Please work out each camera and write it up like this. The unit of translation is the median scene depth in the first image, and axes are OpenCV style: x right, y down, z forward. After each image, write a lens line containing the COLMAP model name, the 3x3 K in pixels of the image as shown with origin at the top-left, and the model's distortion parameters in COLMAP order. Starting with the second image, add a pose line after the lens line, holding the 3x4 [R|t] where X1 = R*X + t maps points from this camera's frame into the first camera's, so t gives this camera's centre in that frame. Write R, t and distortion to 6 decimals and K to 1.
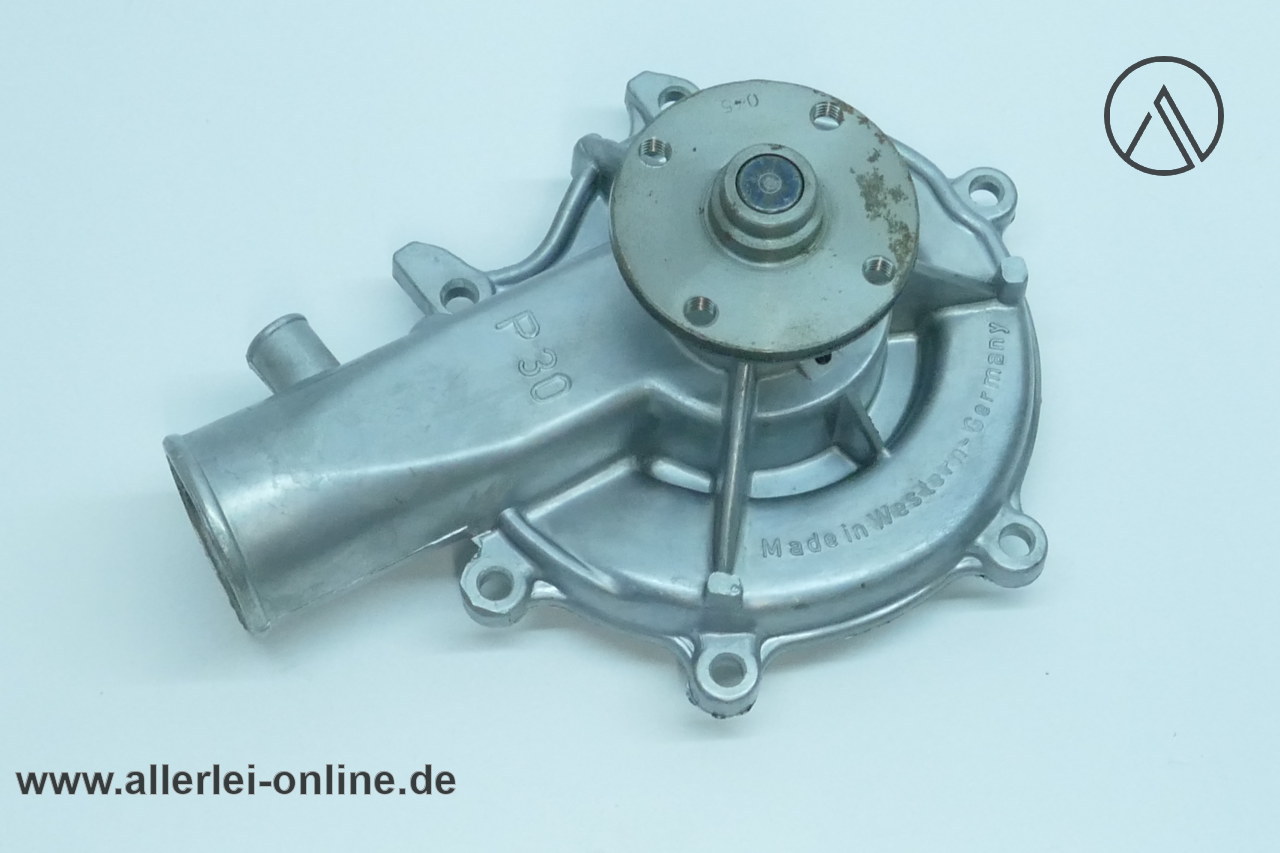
lens RADIAL K [[2719.6, 0, 640.0], [0, 2719.6, 426.5], [0, 0, 1]] dist [-0.020016, -0.080994]
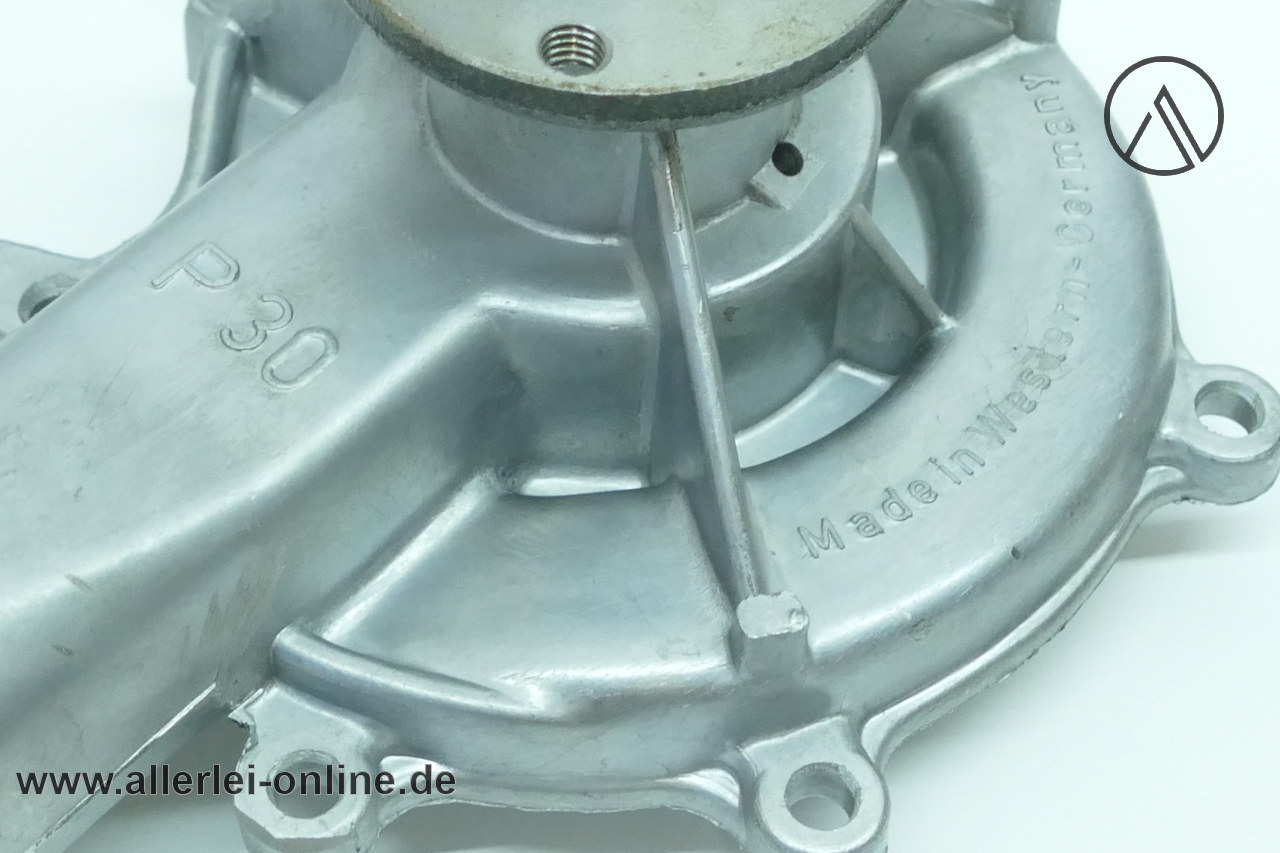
lens RADIAL K [[2719.6, 0, 640.0], [0, 2719.6, 426.5], [0, 0, 1]] dist [-0.020016, -0.080994]
pose [[0.936277, -0.283854, 0.206911, -0.079437], [0.317245, 0.936216, -0.151177, 0.089861], [-0.150801, 0.207185, 0.966609, 0.516821]]
